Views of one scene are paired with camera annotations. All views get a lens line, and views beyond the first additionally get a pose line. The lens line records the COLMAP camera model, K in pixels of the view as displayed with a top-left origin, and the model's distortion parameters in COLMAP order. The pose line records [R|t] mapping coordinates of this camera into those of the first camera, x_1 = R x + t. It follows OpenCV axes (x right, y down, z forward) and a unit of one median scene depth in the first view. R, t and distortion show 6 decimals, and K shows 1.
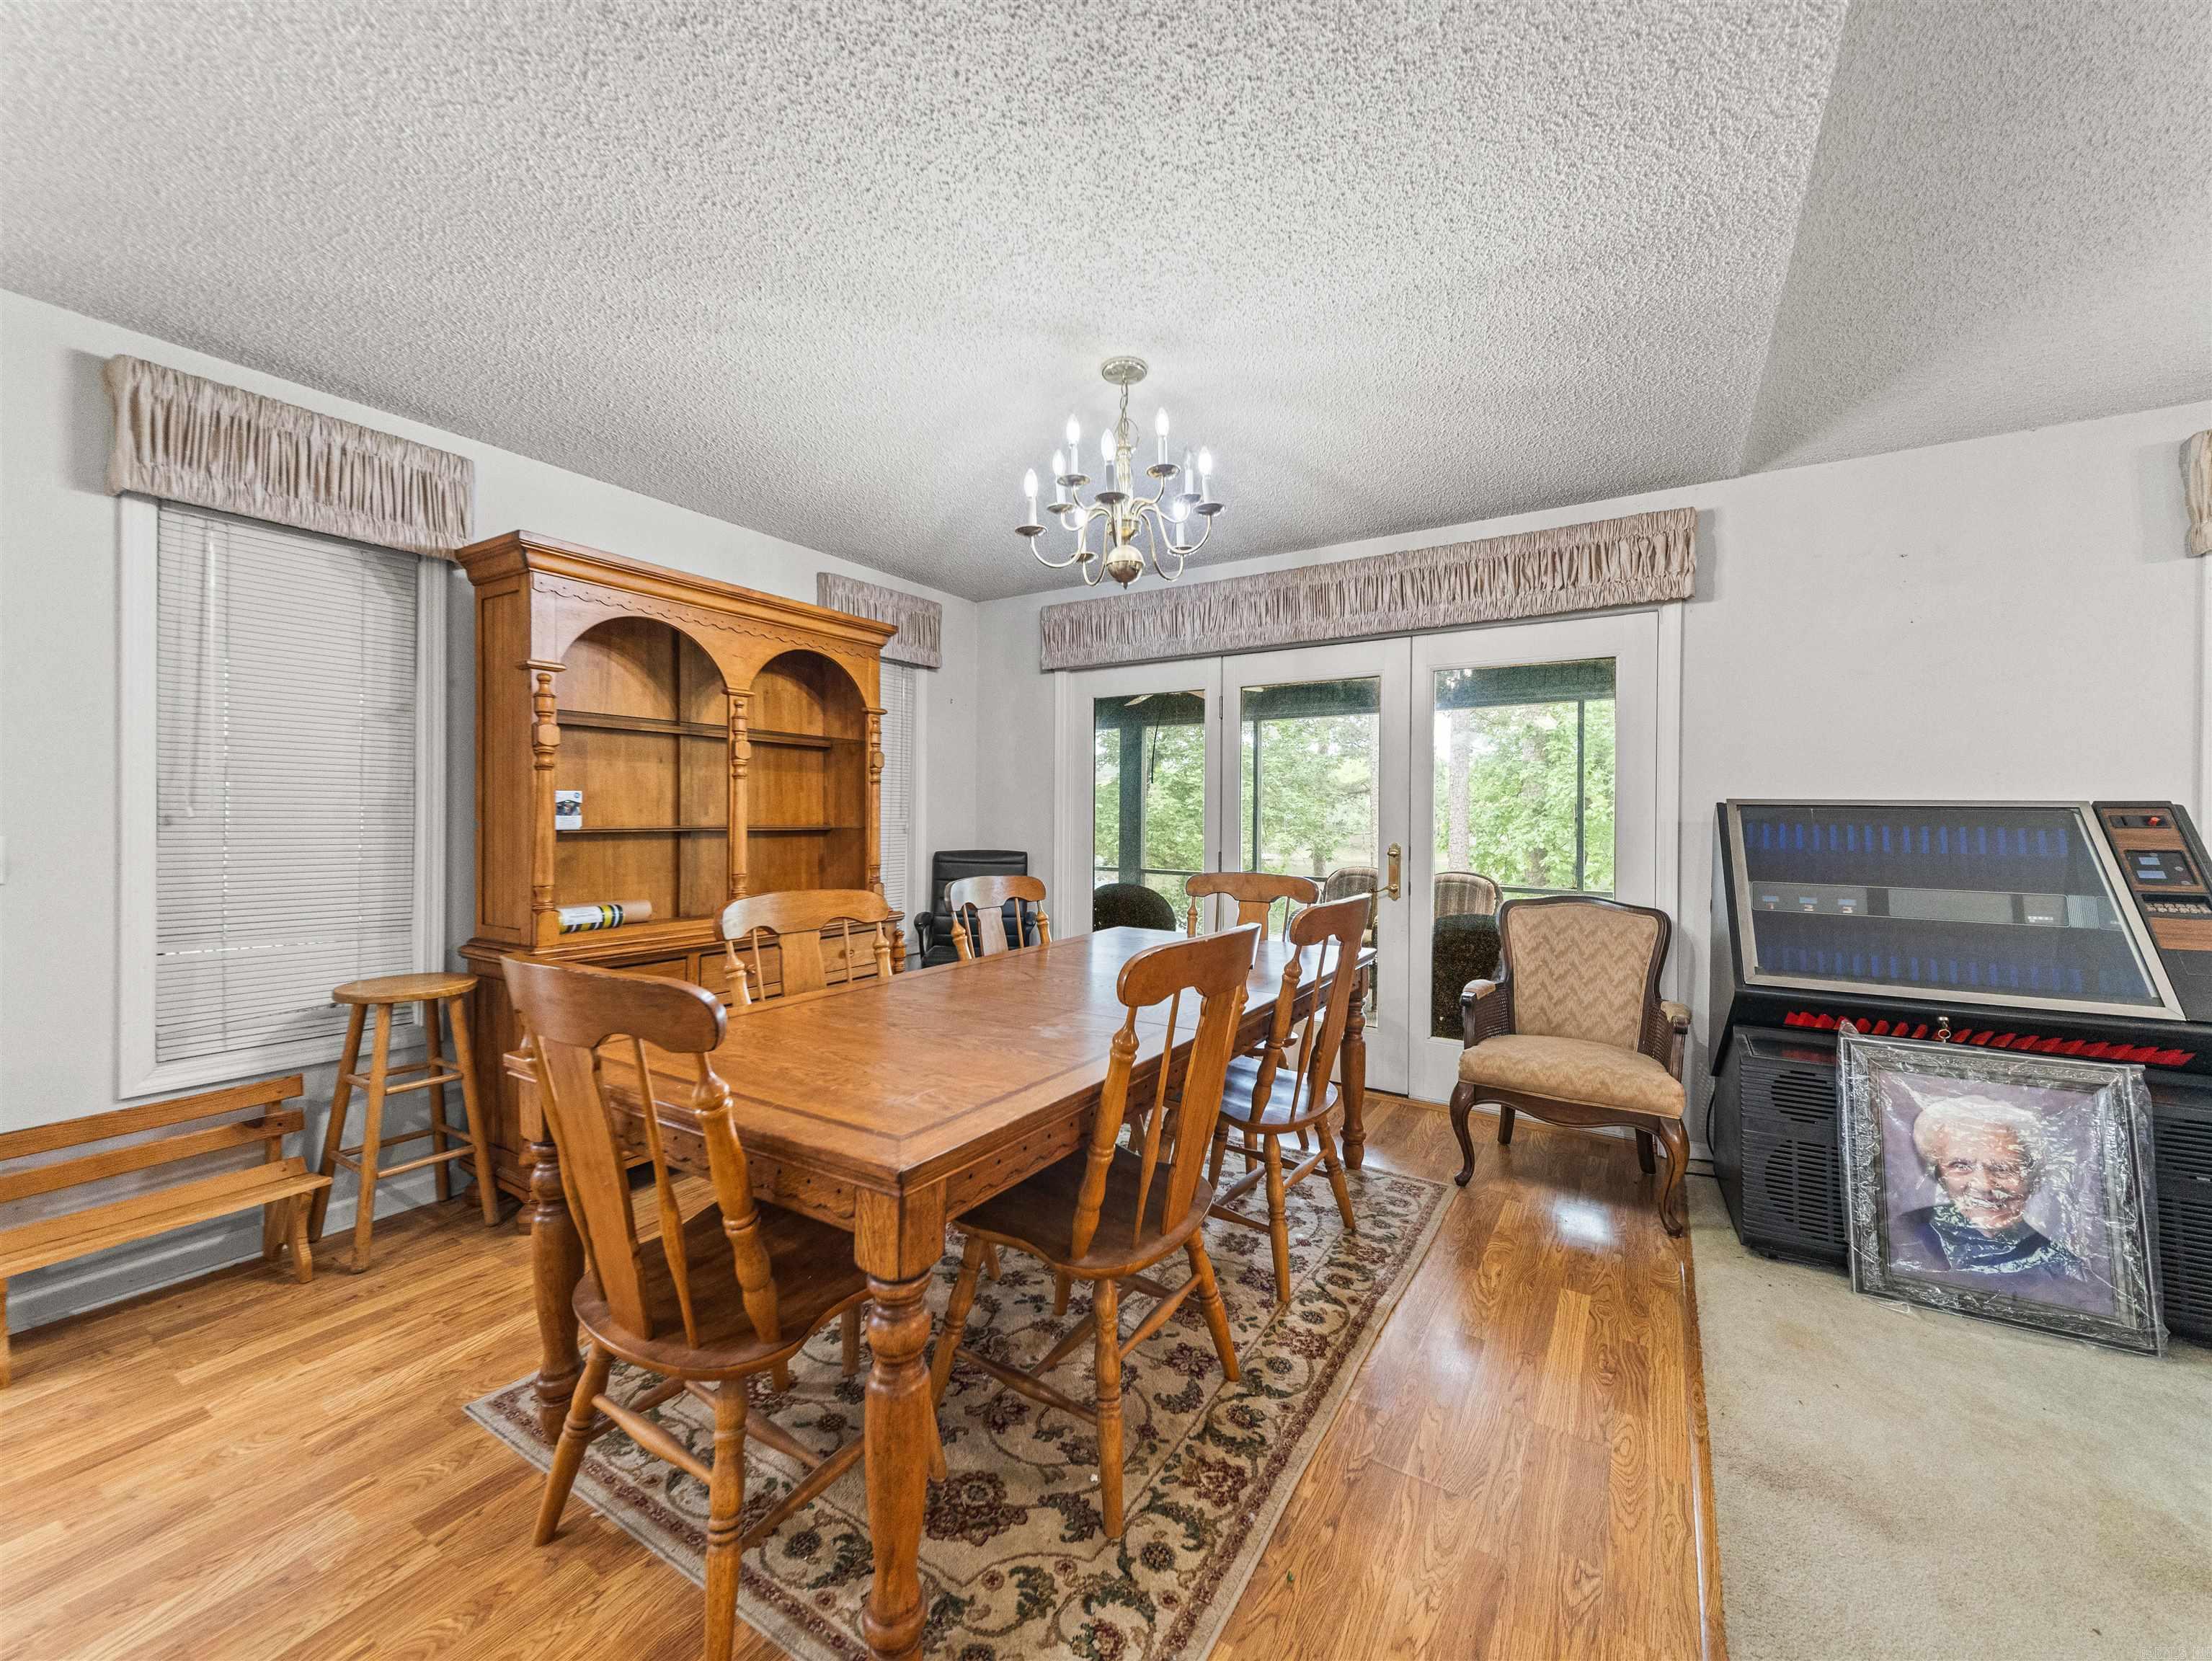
lens RADIAL K [[862.6, 0, 1100.9], [0, 862.6, 821.7], [0, 0, 1]] dist [0.019975, -0.000647]
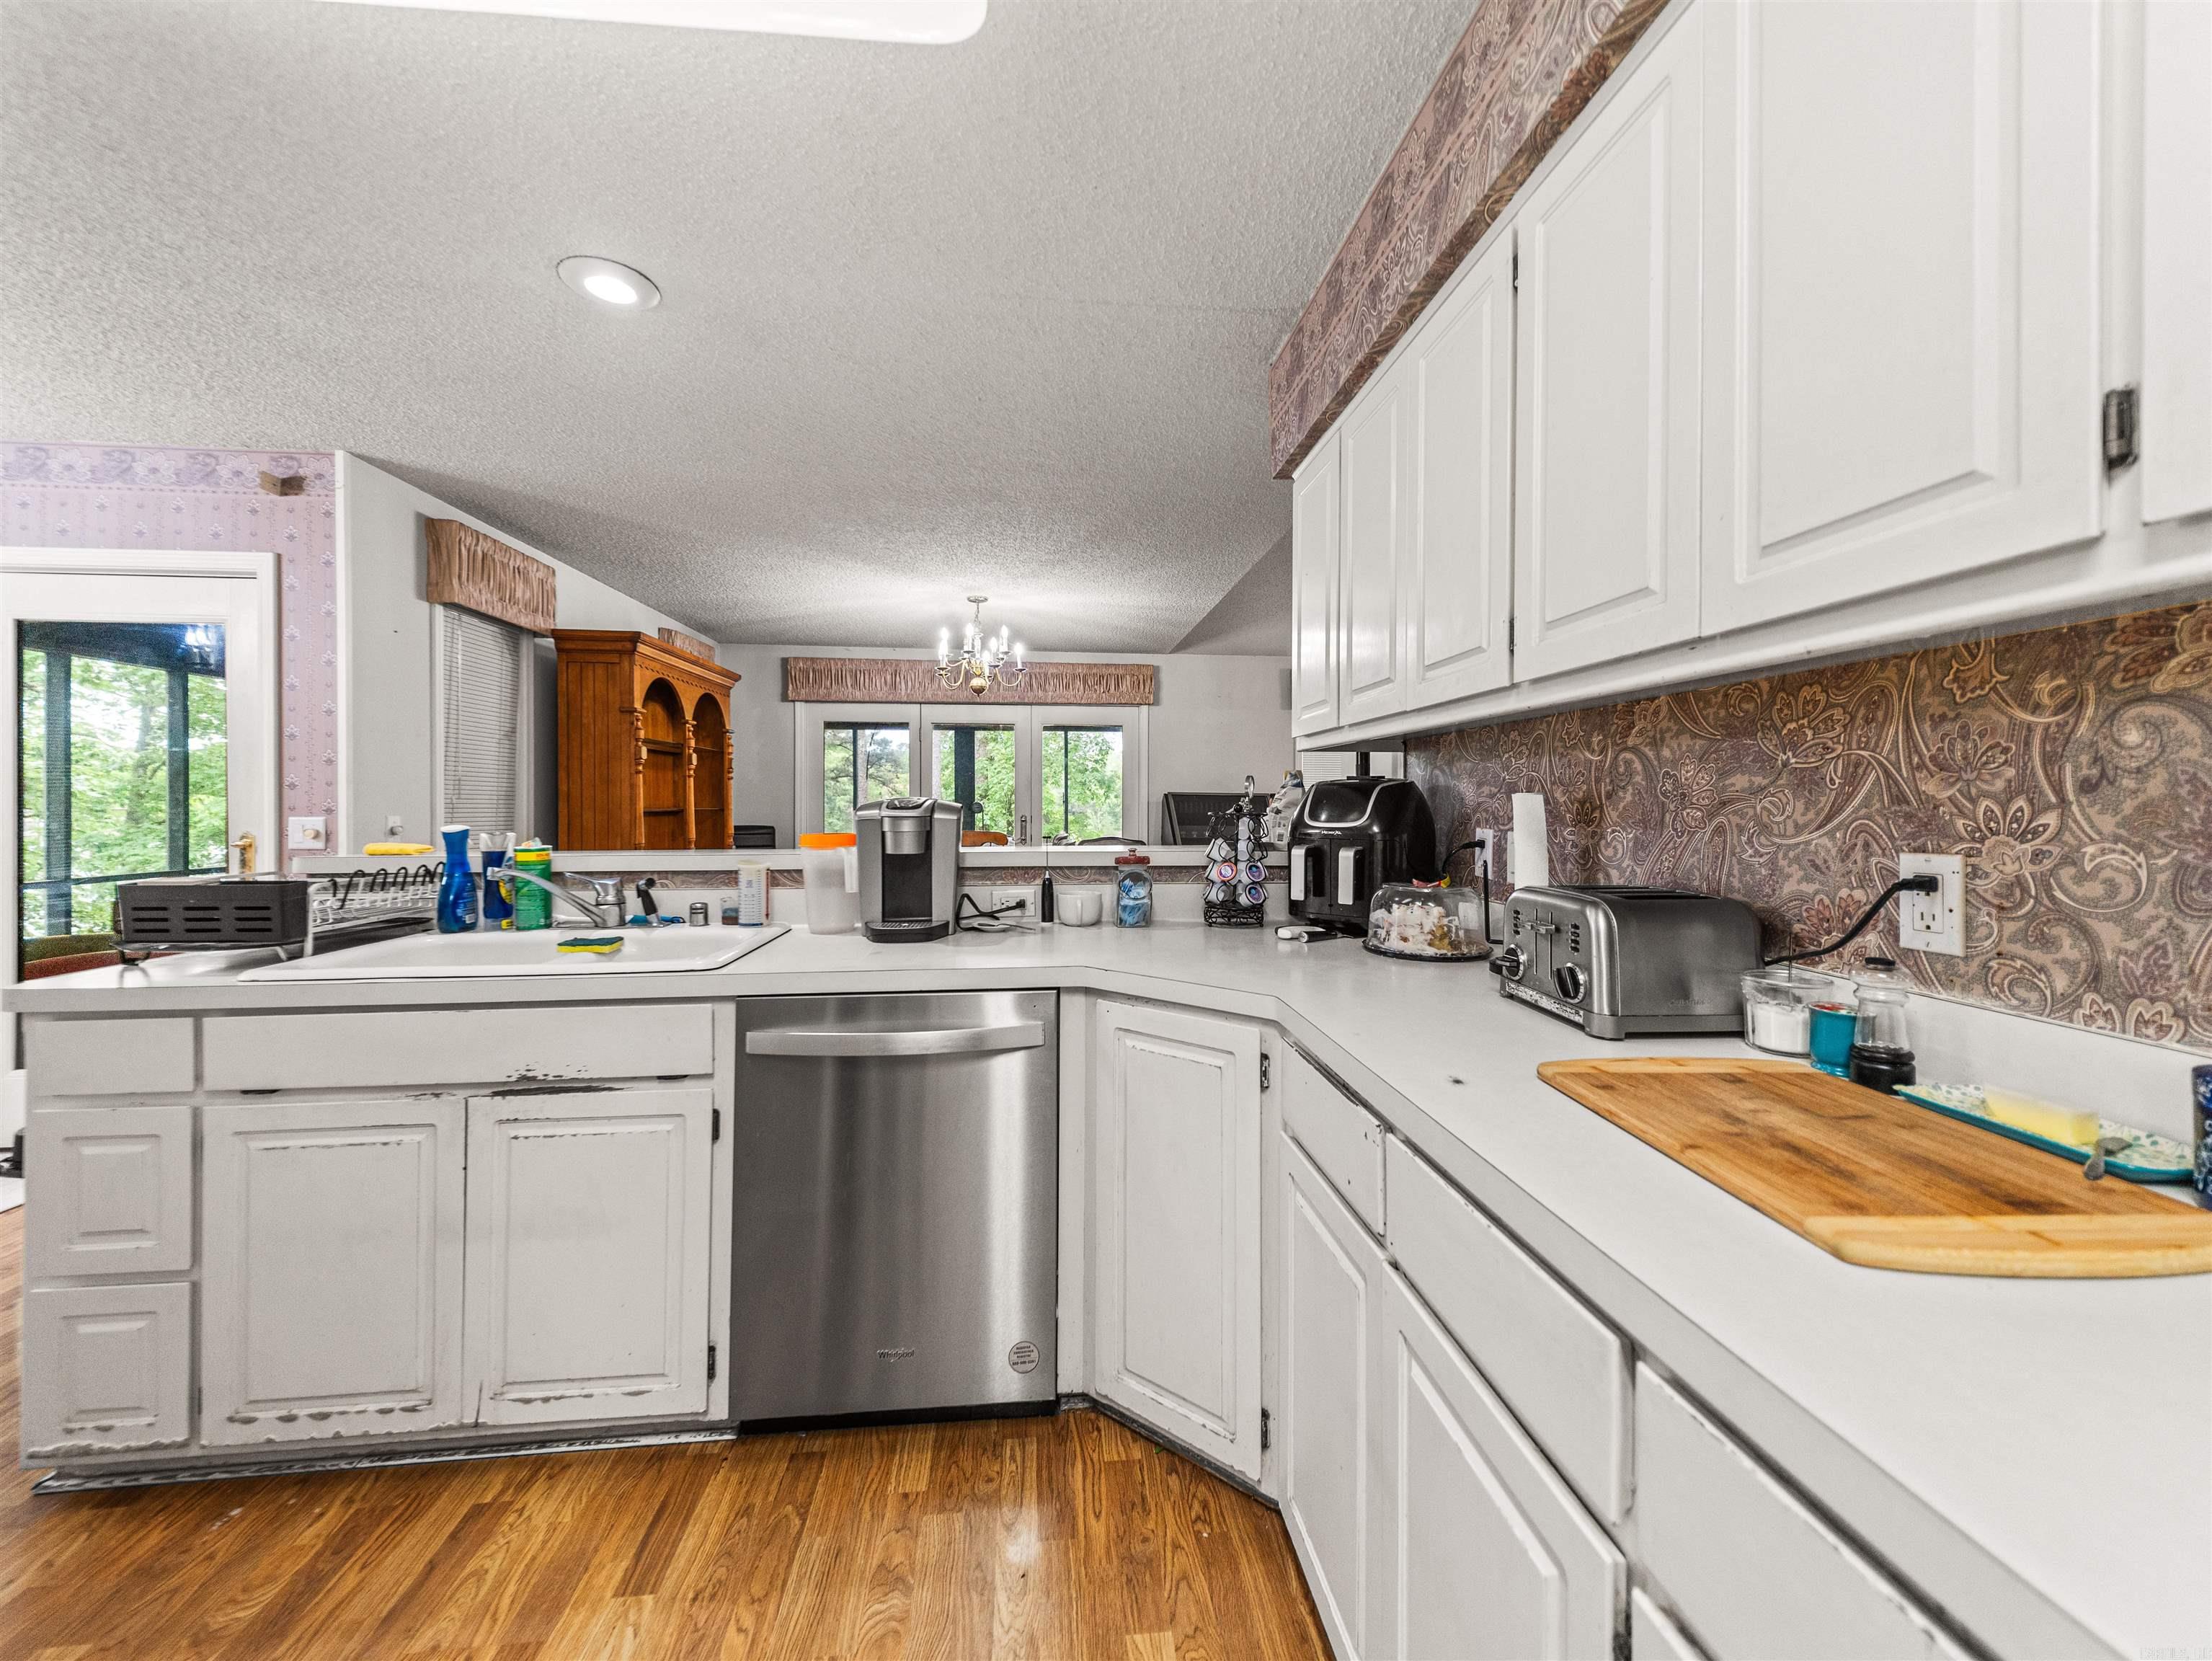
lens RADIAL K [[862.6, 0, 1098.7], [0, 862.6, 810.4], [0, 0, 1]] dist [0.019975, -0.000647]
pose [[0.795354, -0.009574, 0.606069, -0.820161], [0.004568, 0.999942, 0.009801, -0.003426], [-0.606128, -0.005026, 0.795352, -0.721226]]
